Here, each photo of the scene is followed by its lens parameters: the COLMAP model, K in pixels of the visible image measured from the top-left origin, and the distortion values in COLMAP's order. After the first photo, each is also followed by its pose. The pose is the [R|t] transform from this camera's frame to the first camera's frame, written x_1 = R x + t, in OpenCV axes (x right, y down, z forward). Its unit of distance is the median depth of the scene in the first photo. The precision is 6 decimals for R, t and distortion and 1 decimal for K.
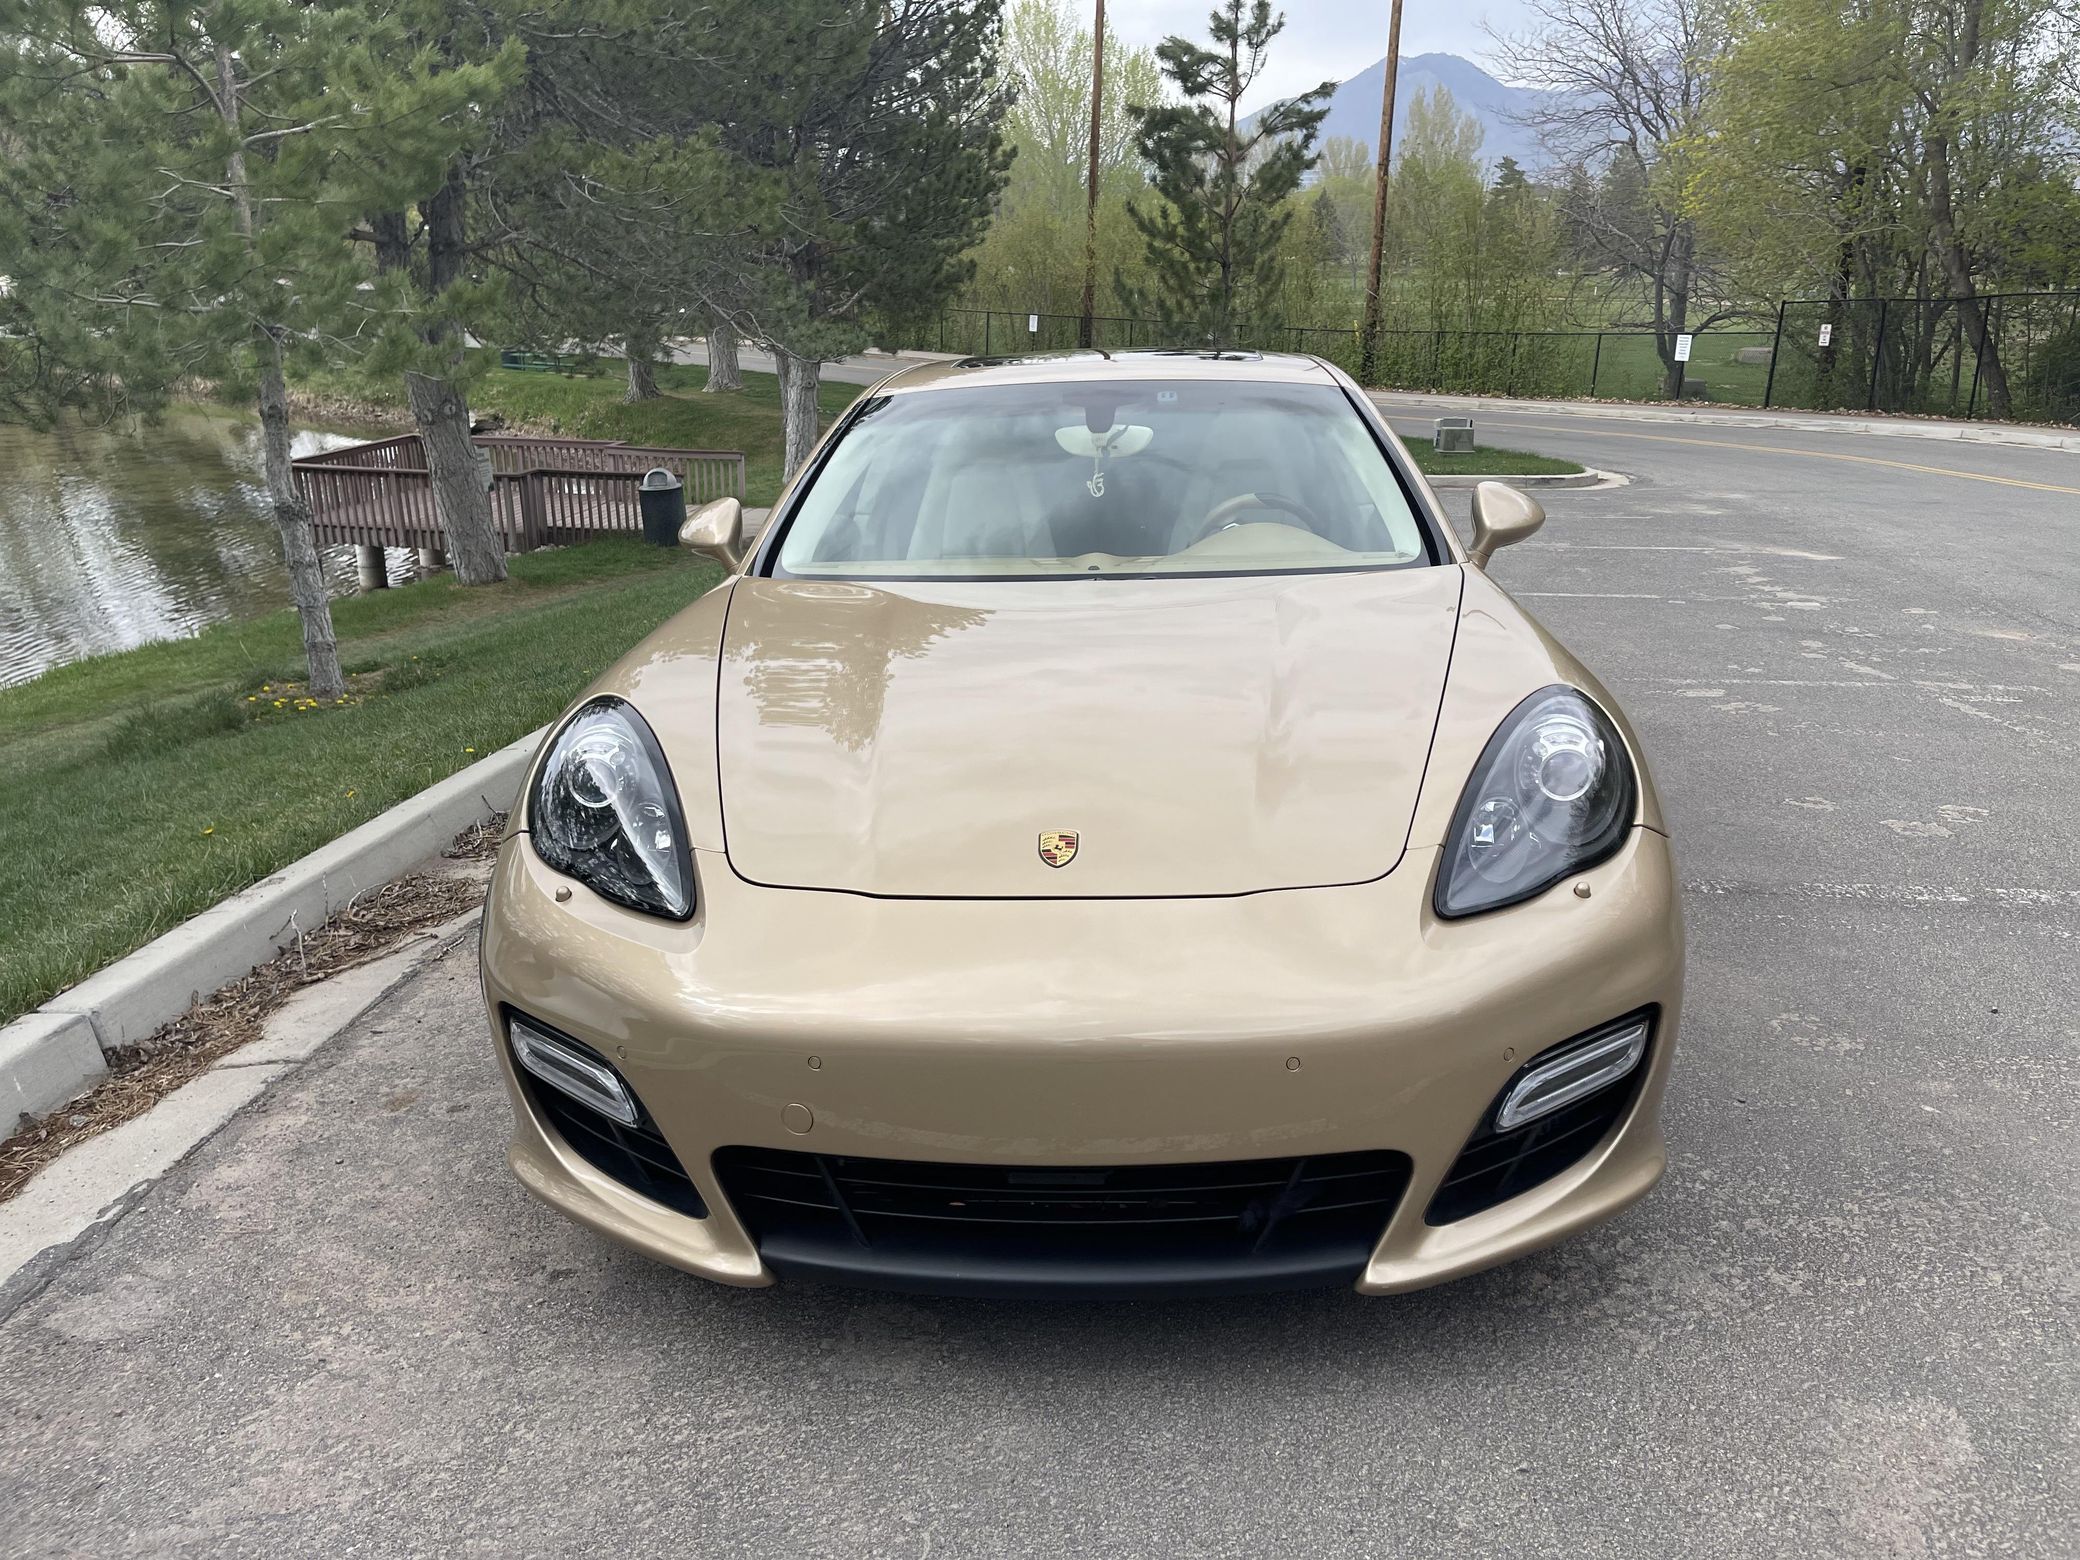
lens RADIAL K [[1602.3, 0, 1047.6], [0, 1602.3, 781.2], [0, 0, 1]] dist [0.083314, -0.117431]
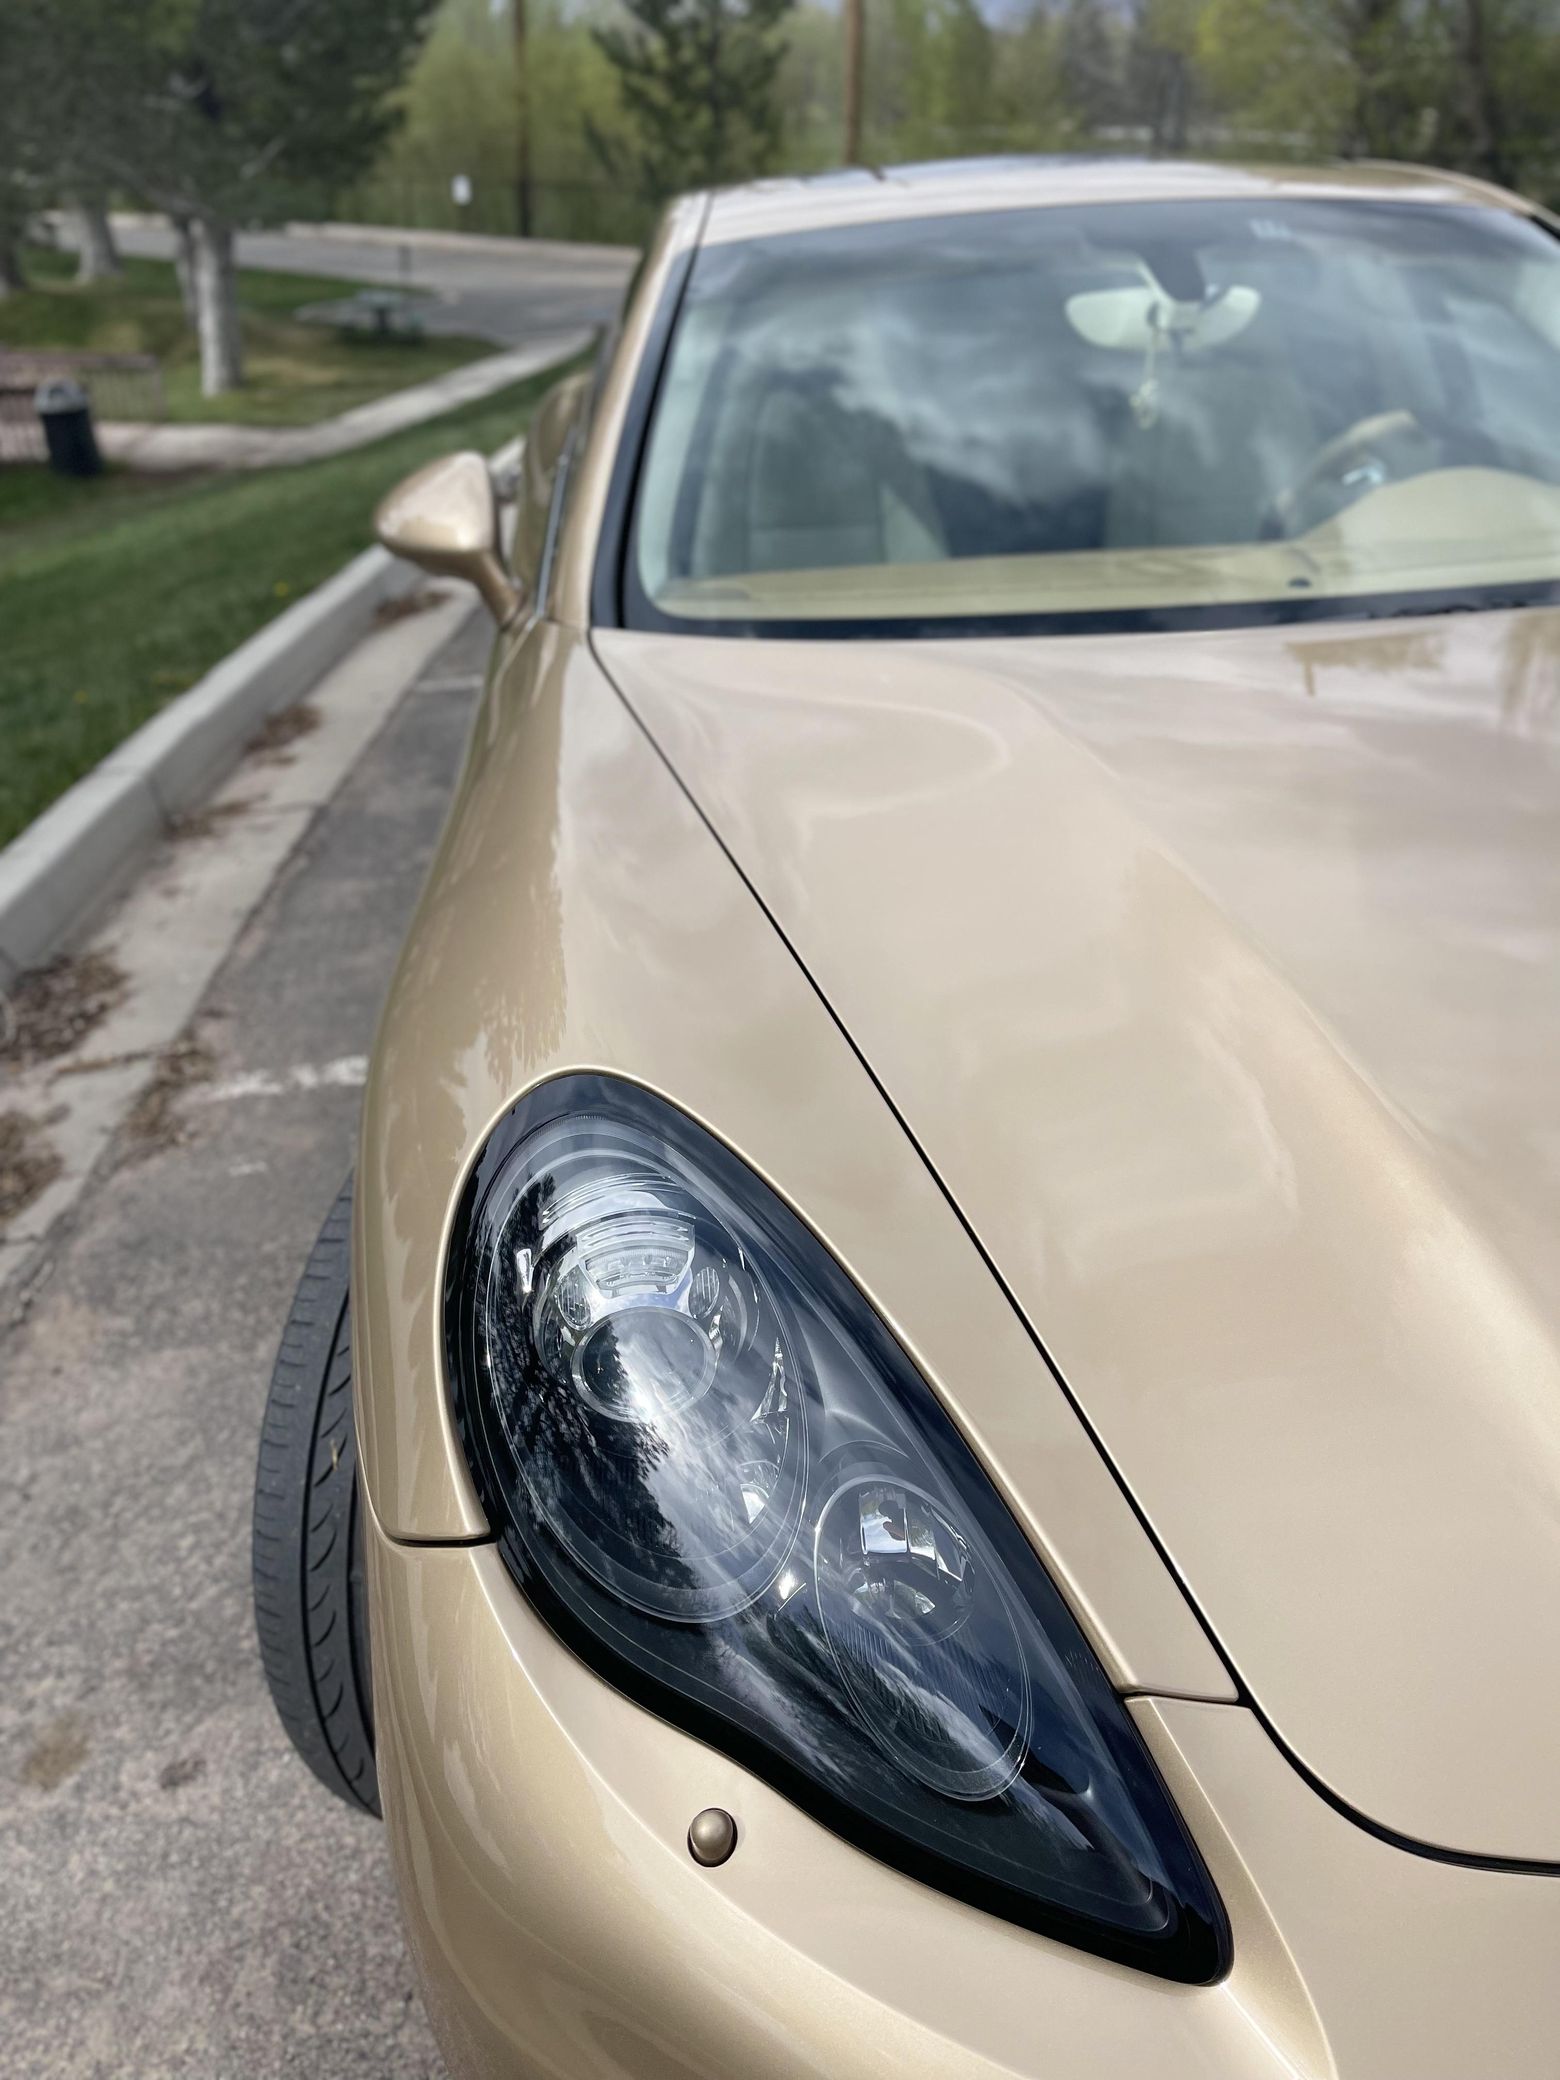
lens RADIAL K [[1602.3, 0, 780.0], [0, 1602.3, 1040.0], [0, 0, 1]] dist [0.083314, -0.117431]
pose [[0.984413, -0.090990, 0.150506, -0.029826], [0.058587, 0.976547, 0.207181, -0.014096], [-0.165828, -0.195134, 0.966656, 0.066456]]
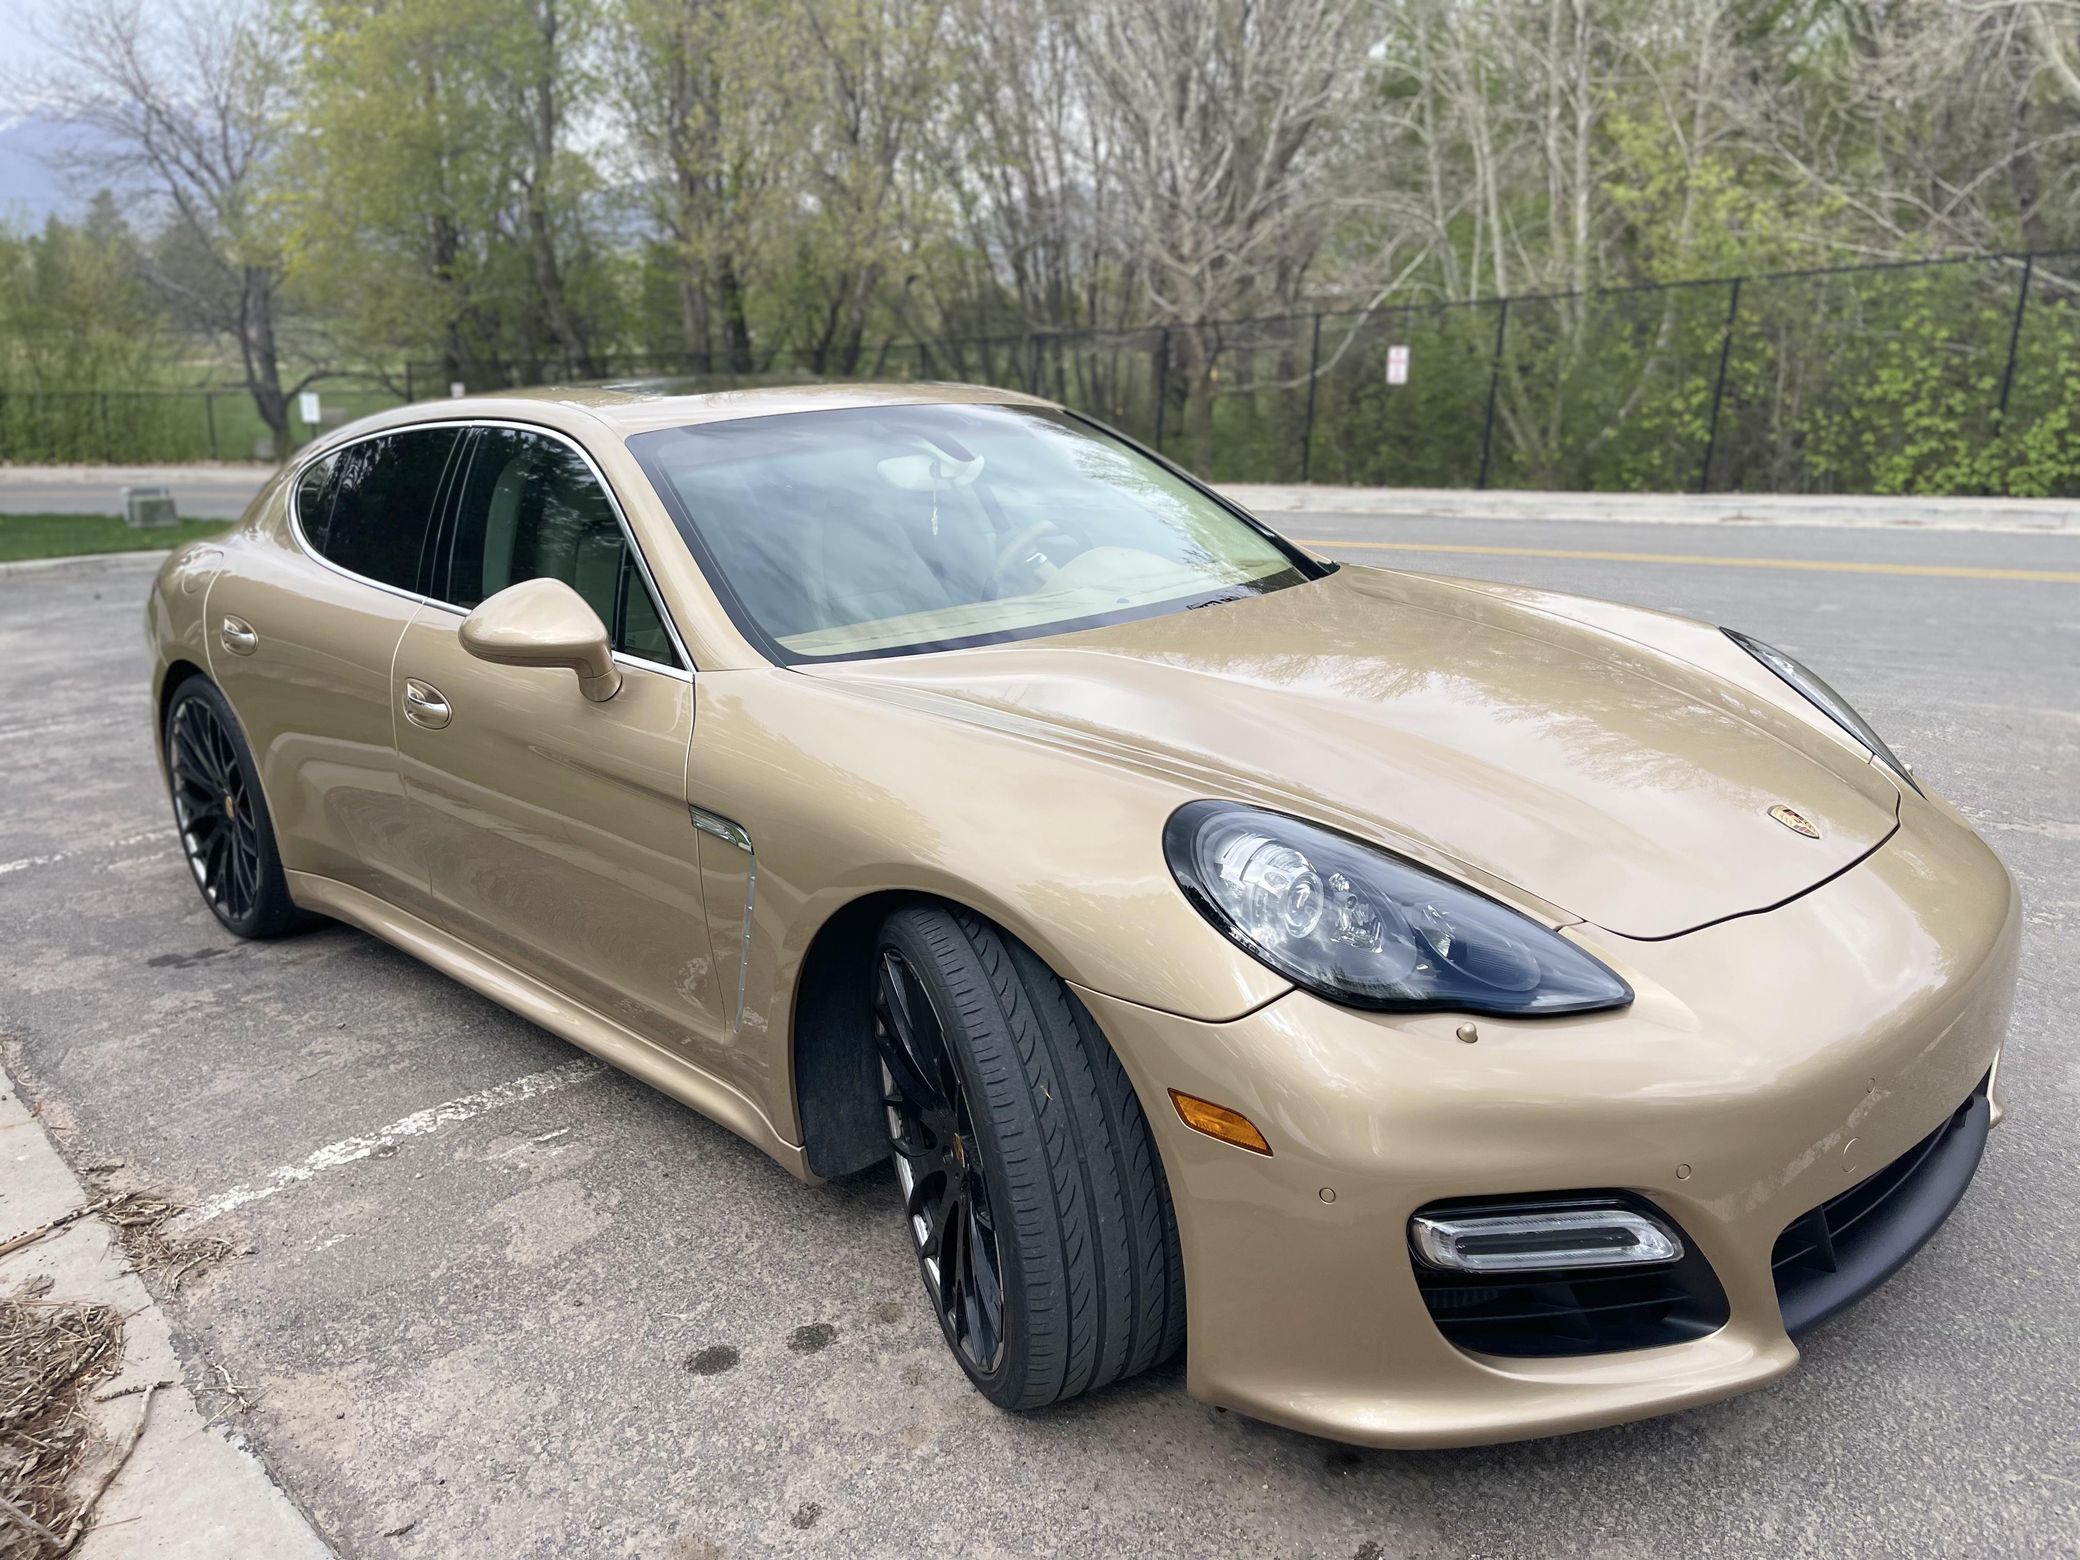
lens RADIAL K [[1602.3, 0, 1047.6], [0, 1602.3, 781.2], [0, 0, 1]] dist [0.083314, -0.117431]
pose [[0.645094, -0.192275, 0.739516, -0.091628], [0.219383, 0.973680, 0.061785, -0.013322], [-0.731932, 0.122380, 0.670297, 0.057077]]
